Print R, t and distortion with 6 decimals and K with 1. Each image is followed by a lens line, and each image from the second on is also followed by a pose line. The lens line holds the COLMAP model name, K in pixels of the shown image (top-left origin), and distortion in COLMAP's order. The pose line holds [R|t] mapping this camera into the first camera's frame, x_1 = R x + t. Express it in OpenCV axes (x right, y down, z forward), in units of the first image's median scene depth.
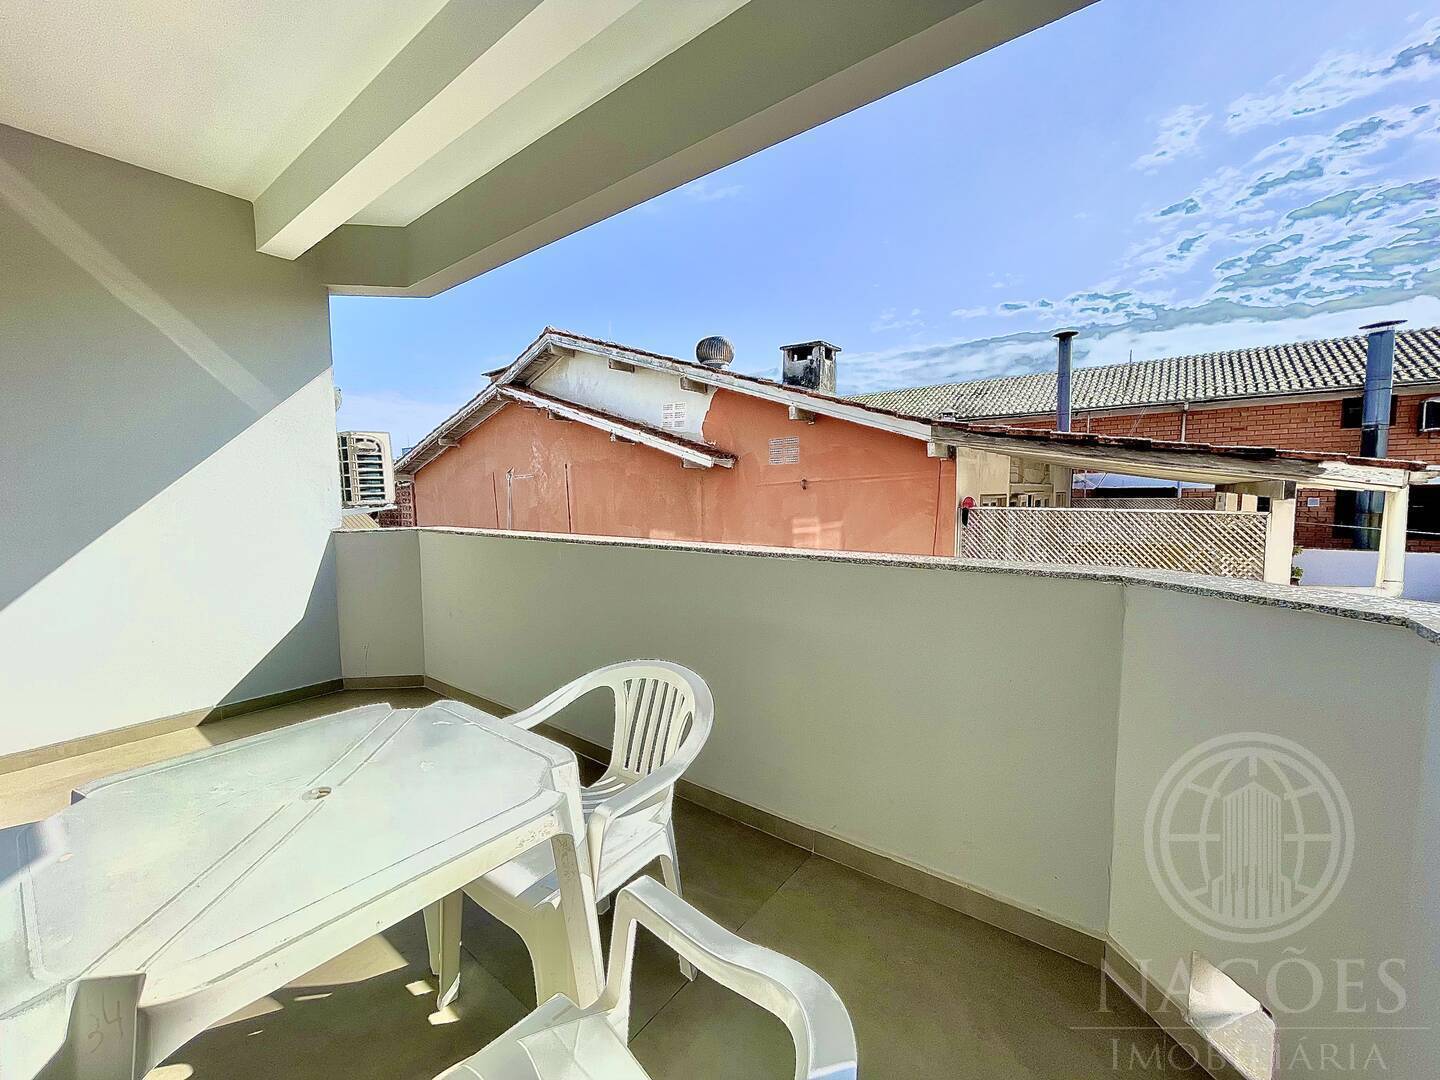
lens RADIAL K [[580.6, 0, 711.8], [0, 580.6, 535.2], [0, 0, 1]] dist [0.000313, 0.000122]
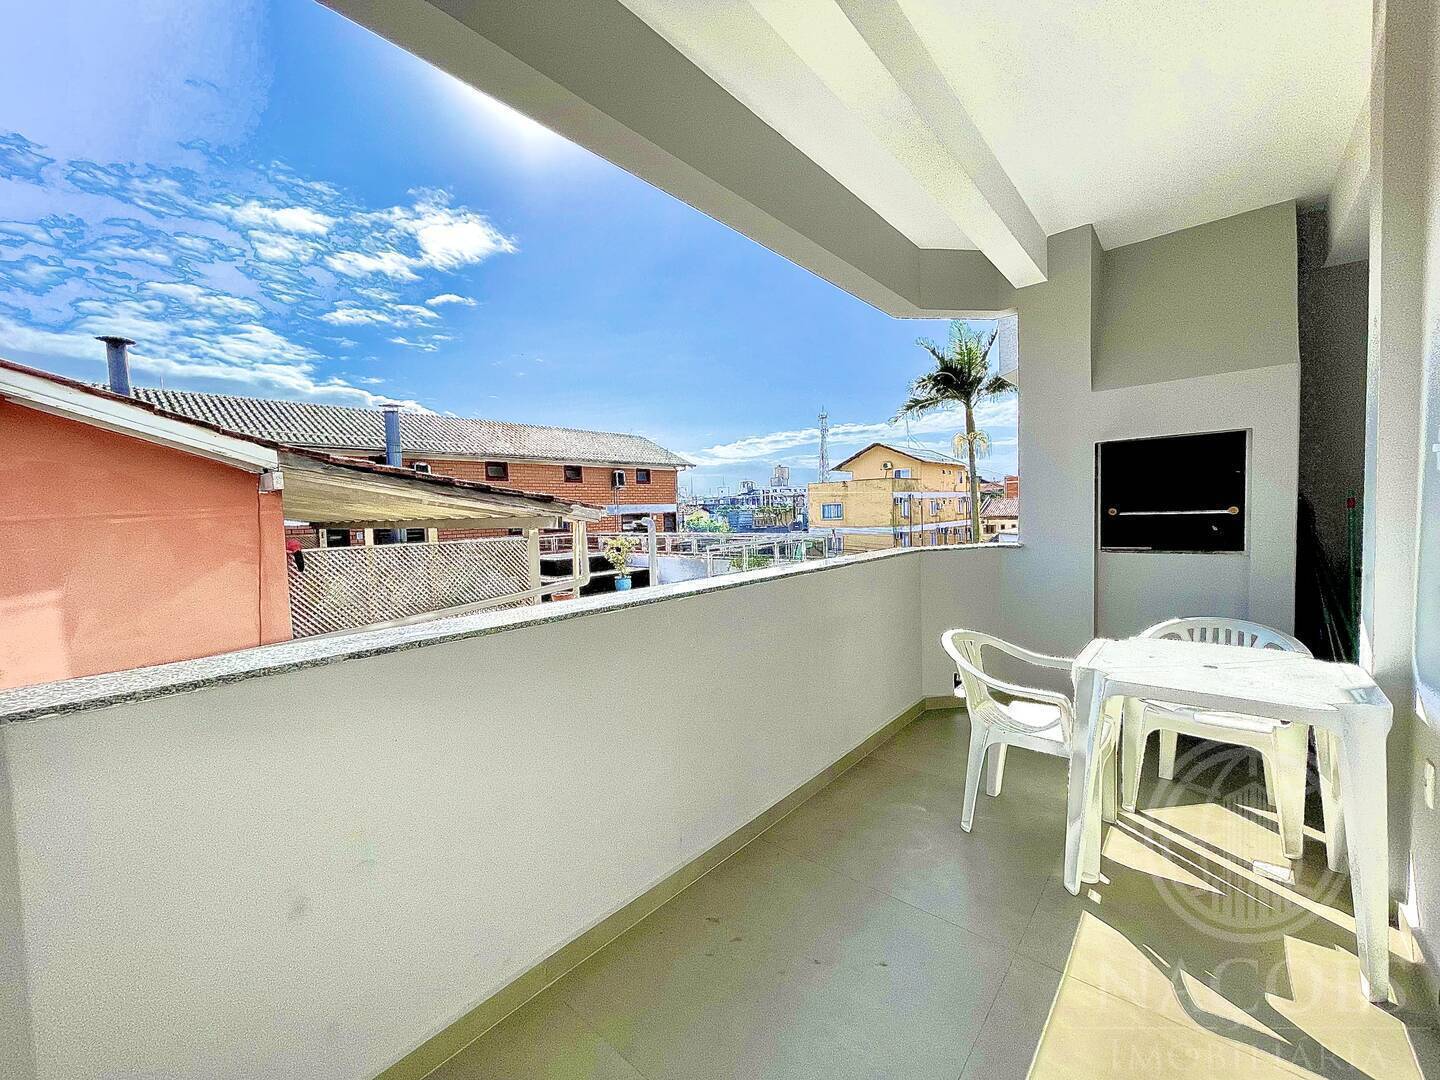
lens RADIAL K [[580.6, 0, 719.1], [0, 580.6, 539.4], [0, 0, 1]] dist [0.000313, 0.000122]
pose [[0.042302, -0.042466, 0.998202, -0.365595], [0.104239, 0.993831, 0.037862, -0.031565], [-0.993652, 0.102450, 0.046468, 0.343061]]
